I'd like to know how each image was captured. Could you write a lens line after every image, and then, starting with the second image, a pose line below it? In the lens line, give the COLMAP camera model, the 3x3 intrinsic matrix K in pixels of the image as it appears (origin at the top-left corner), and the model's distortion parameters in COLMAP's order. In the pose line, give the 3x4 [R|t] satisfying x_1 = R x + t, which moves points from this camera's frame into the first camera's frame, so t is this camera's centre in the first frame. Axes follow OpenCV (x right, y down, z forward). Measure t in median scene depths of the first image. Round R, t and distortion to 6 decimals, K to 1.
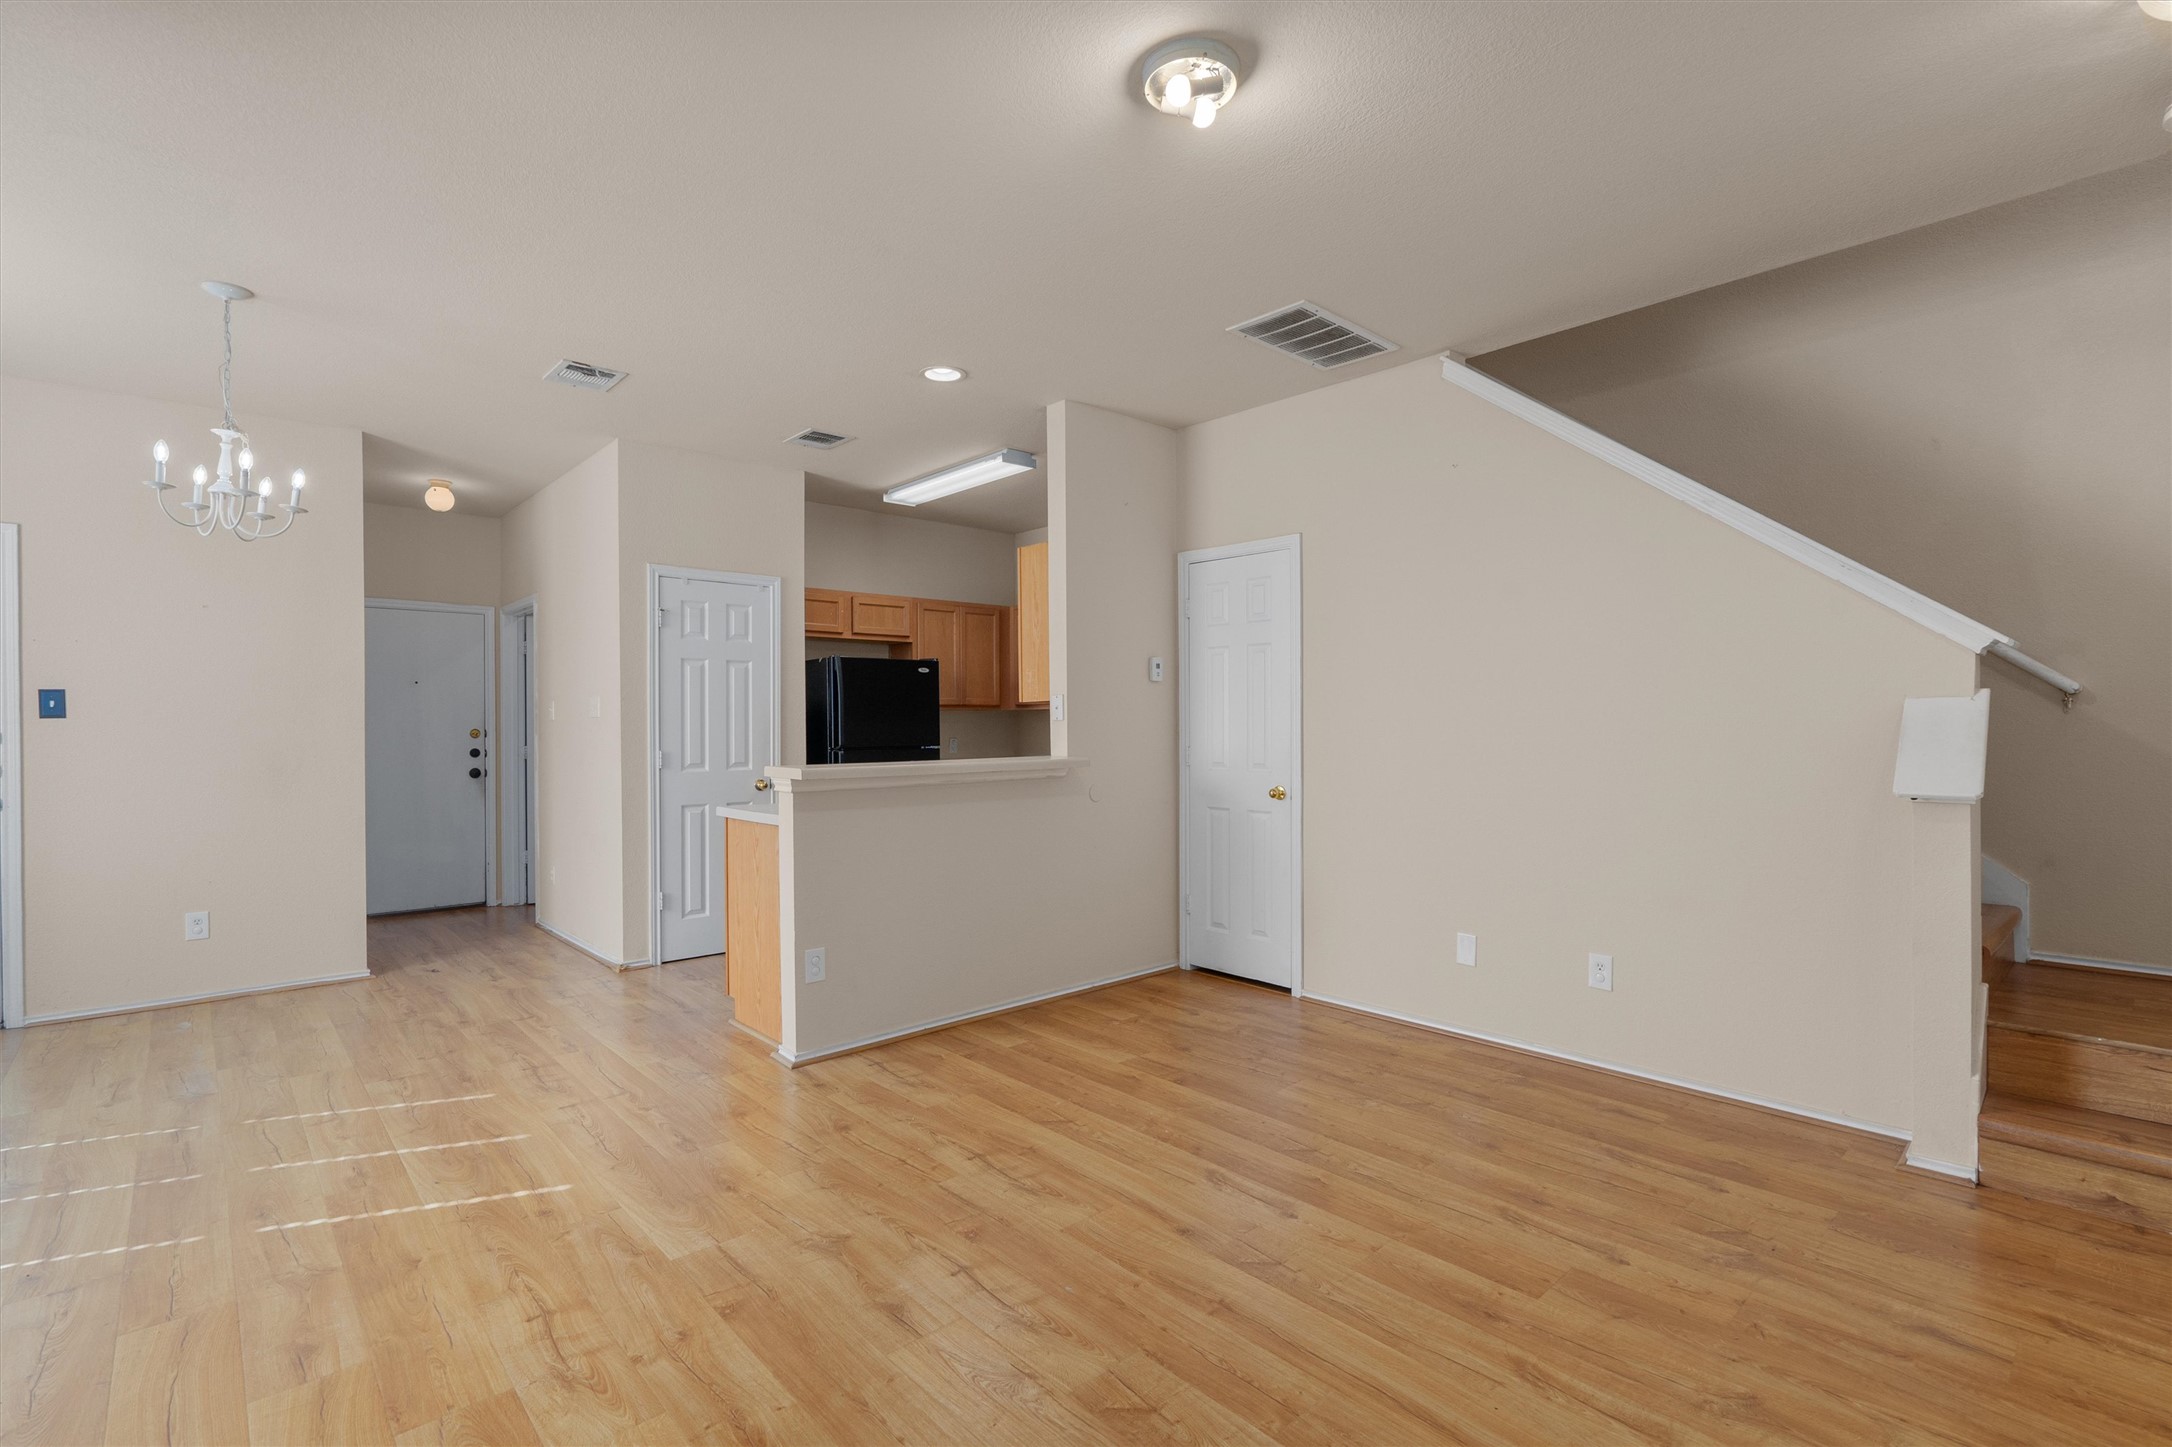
lens RADIAL K [[993.3, 0, 1080.7], [0, 993.3, 725.3], [0, 0, 1]] dist [-0.001019, 0.000628]
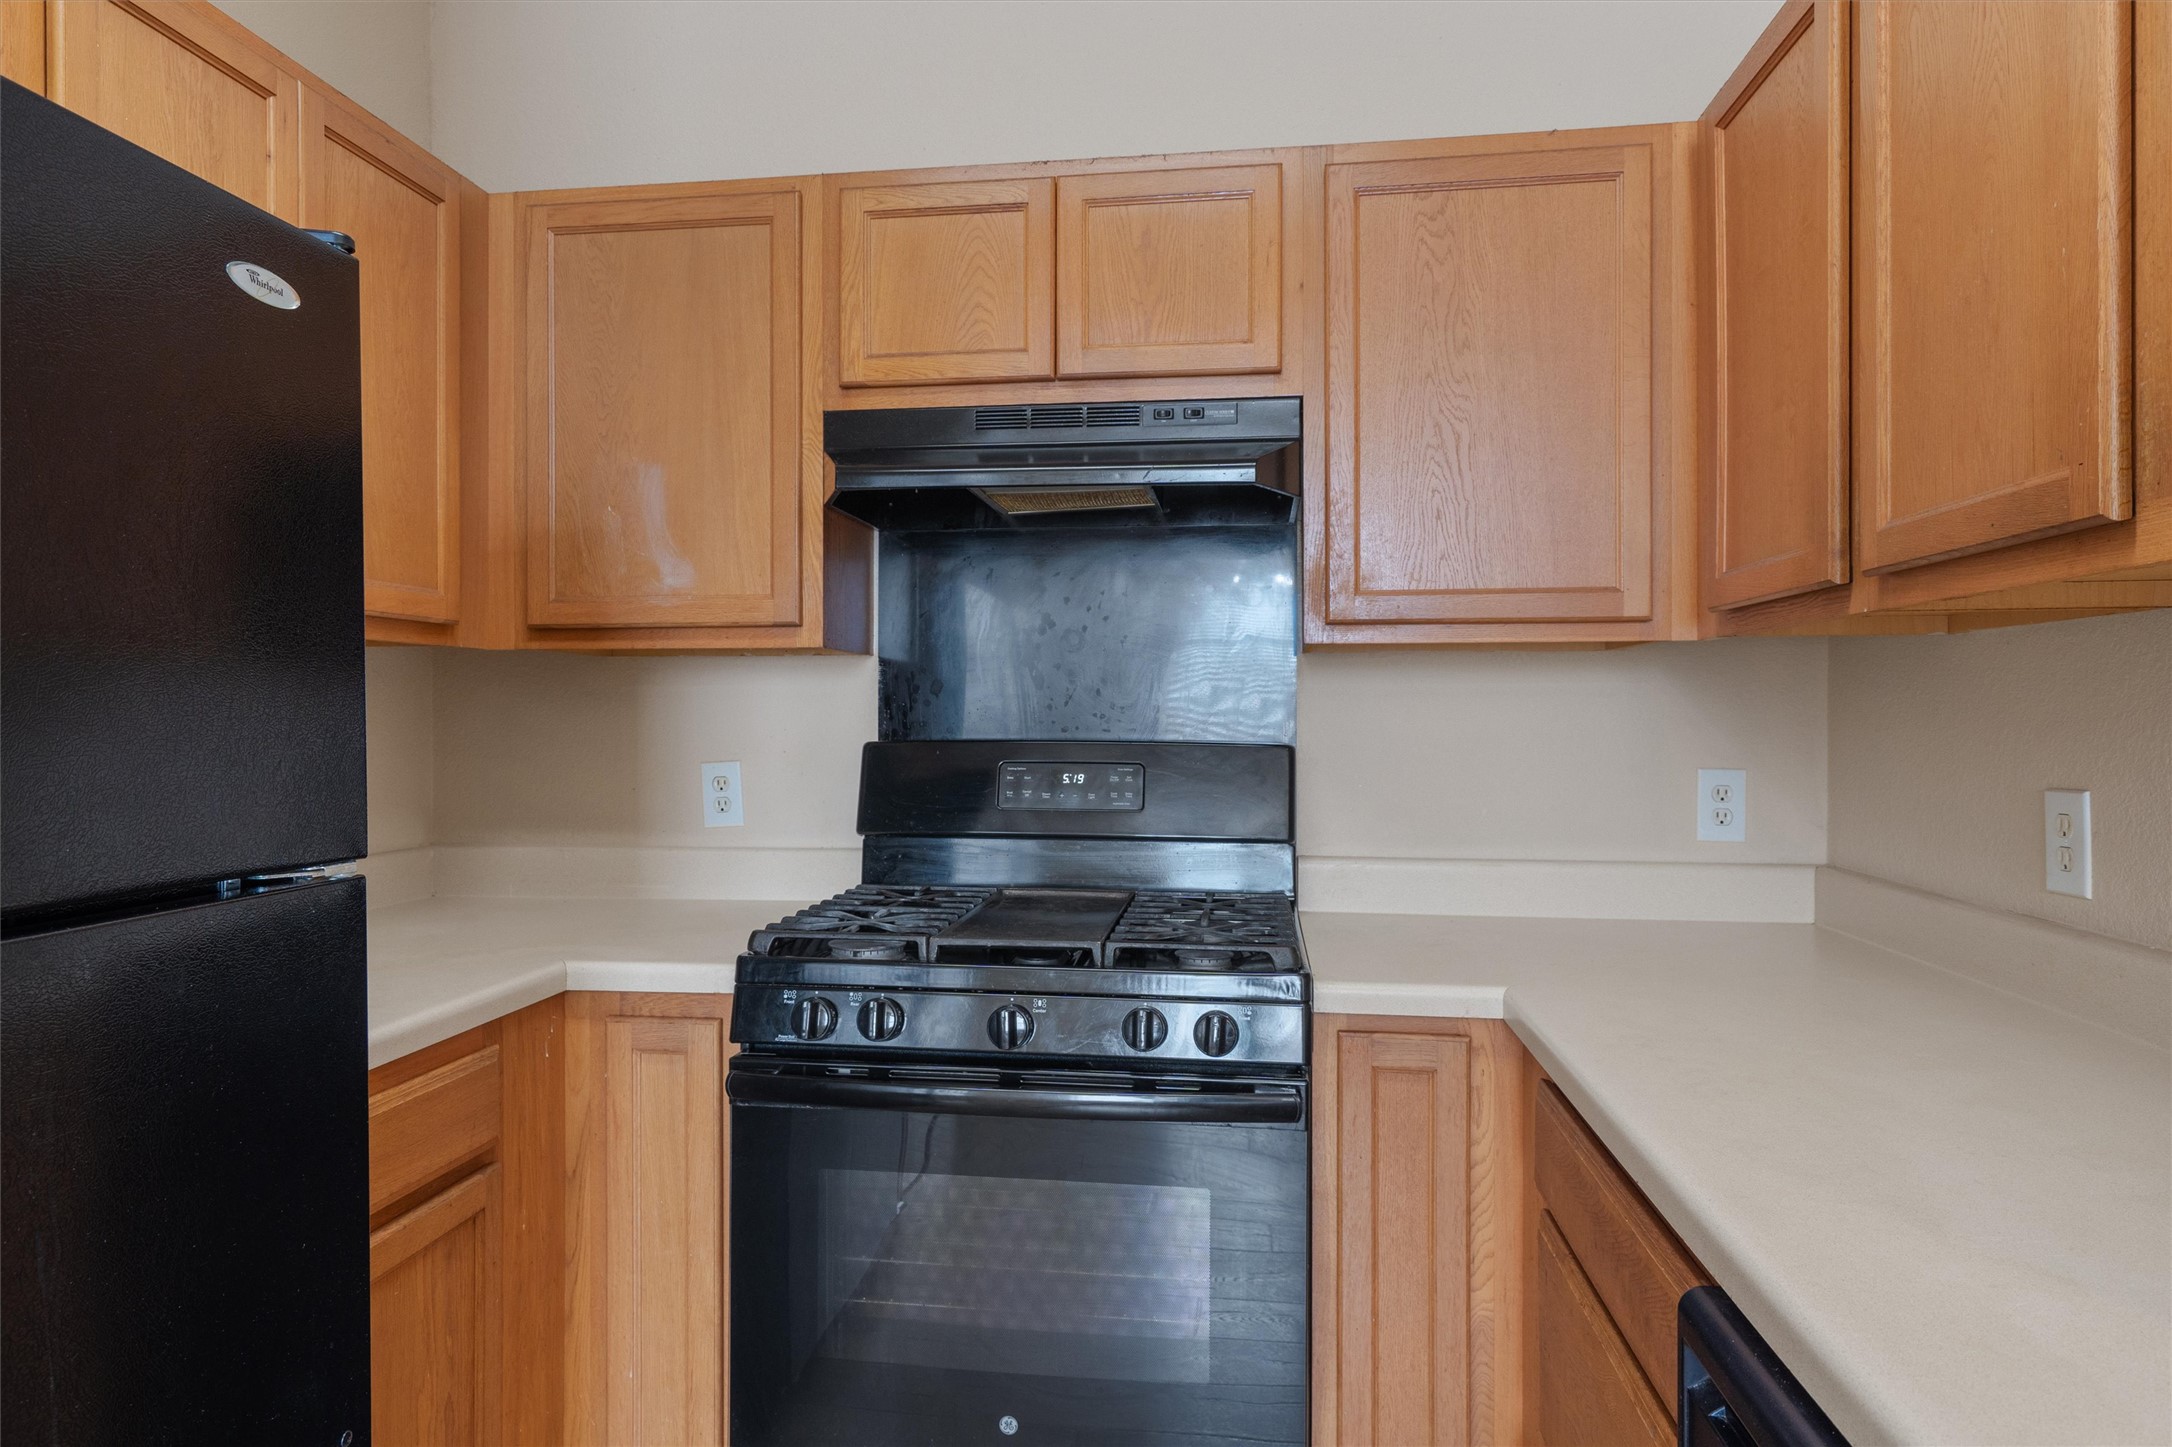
lens RADIAL K [[1293.6, 0, 1077.8], [0, 1293.6, 716.0], [0, 0, 1]] dist [0.000586, 0.000810]
pose [[0.763748, 0.008387, 0.645461, -0.274809], [-0.005668, 0.999964, -0.006286, 0.001418], [-0.645490, 0.001143, 0.763768, 1.195615]]
